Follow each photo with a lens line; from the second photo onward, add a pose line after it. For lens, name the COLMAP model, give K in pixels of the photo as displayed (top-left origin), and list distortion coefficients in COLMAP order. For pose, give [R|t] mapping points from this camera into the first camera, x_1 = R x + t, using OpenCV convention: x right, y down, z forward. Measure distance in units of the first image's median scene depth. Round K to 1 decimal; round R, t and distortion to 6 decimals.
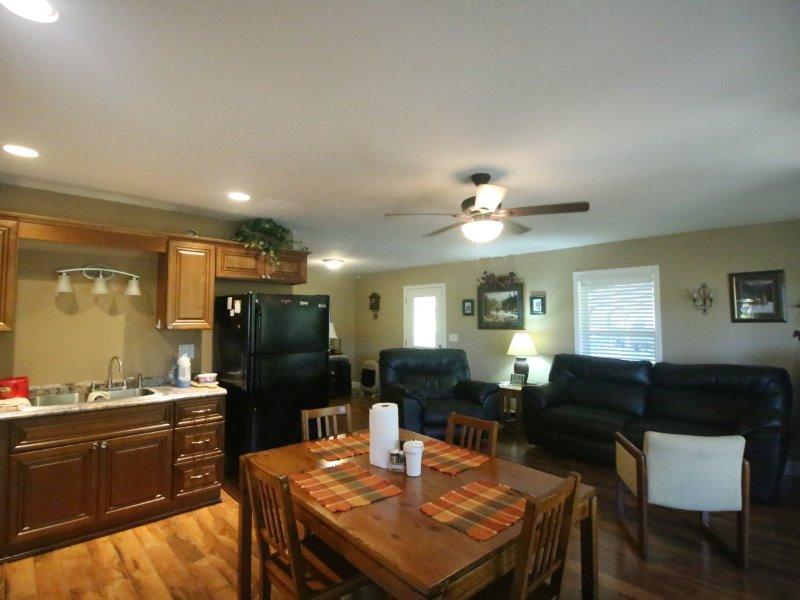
lens RADIAL K [[413.4, 0, 396.3], [0, 413.4, 297.0], [0, 0, 1]] dist [0.000931, -0.012260]
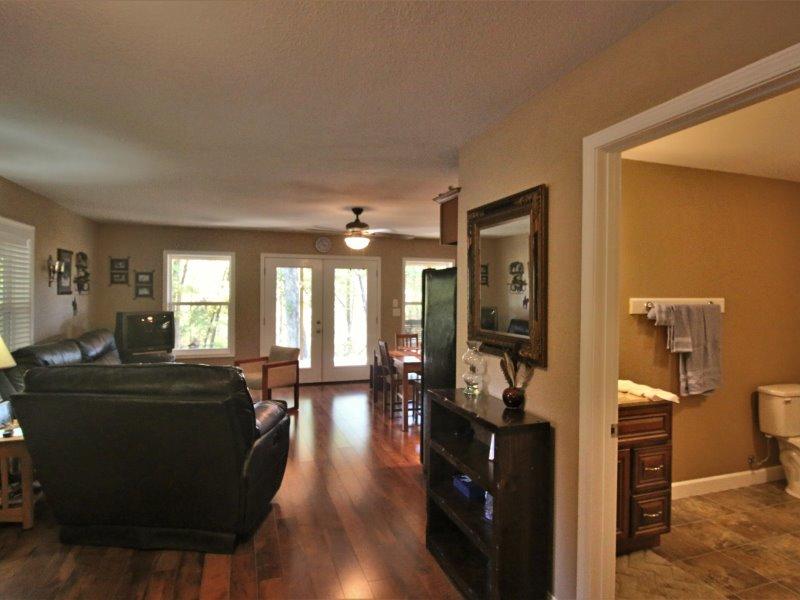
lens RADIAL K [[459.7, 0, 399.2], [0, 459.7, 296.9], [0, 0, 1]] dist [0.000675, -0.011476]
pose [[-0.914224, -0.011096, 0.405057, -0.621549], [-0.032131, 0.998462, -0.045170, 0.123391], [-0.403933, -0.054311, -0.913175, 2.299665]]
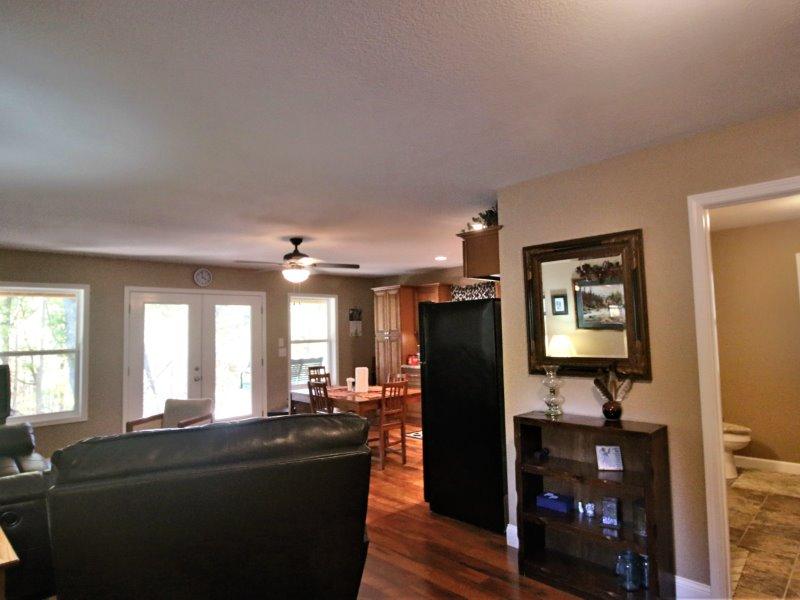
lens RADIAL K [[472.6, 0, 400.0], [0, 472.6, 300.0], [0, 0, 1]] dist [-0.005038, -0.002133]
pose [[-0.998713, 0.022842, -0.045285, -0.084795], [0.028157, 0.992320, -0.120452, 0.136519], [0.042186, -0.121572, -0.991686, 2.409047]]
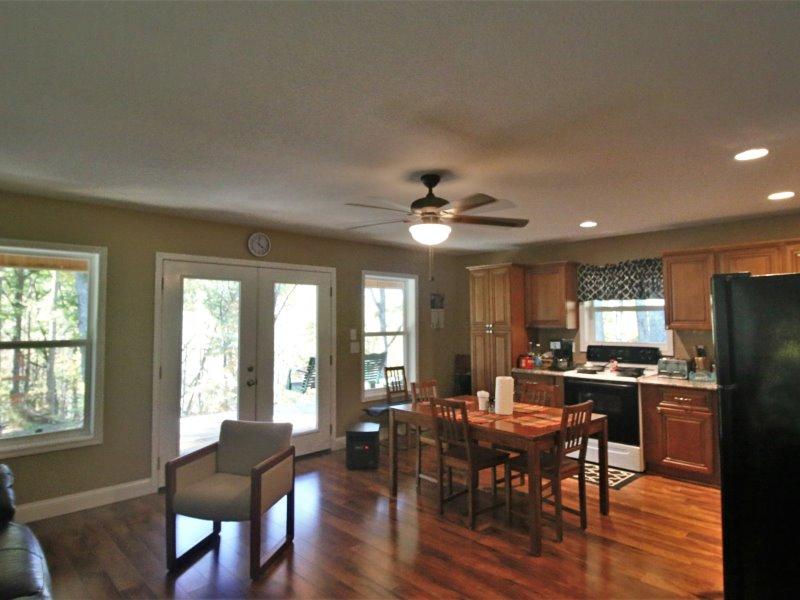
lens RADIAL K [[472.6, 0, 400.0], [0, 472.6, 300.0], [0, 0, 1]] dist [-0.005038, -0.002133]
pose [[-0.999694, 0.001996, -0.024638, 0.269457], [0.004443, 0.995011, -0.099664, 0.094854], [0.024316, -0.099743, -0.994716, 1.832425]]
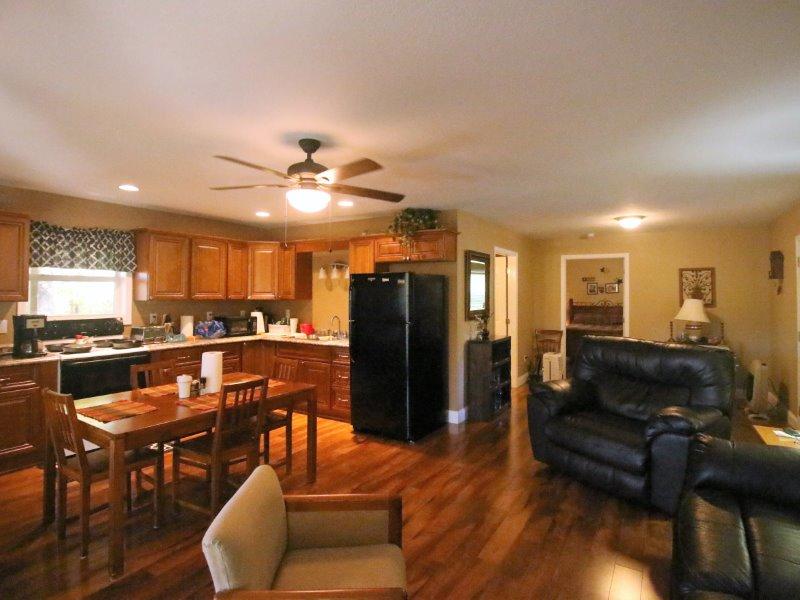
lens RADIAL K [[425.2, 0, 409.0], [0, 425.2, 286.0], [0, 0, 1]] dist [0.000593, -0.012291]
pose [[0.277747, -0.014905, -0.960539, 1.049025], [0.049860, 0.998756, -0.001081, 0.041059], [0.959360, -0.047593, 0.278144, 0.821469]]
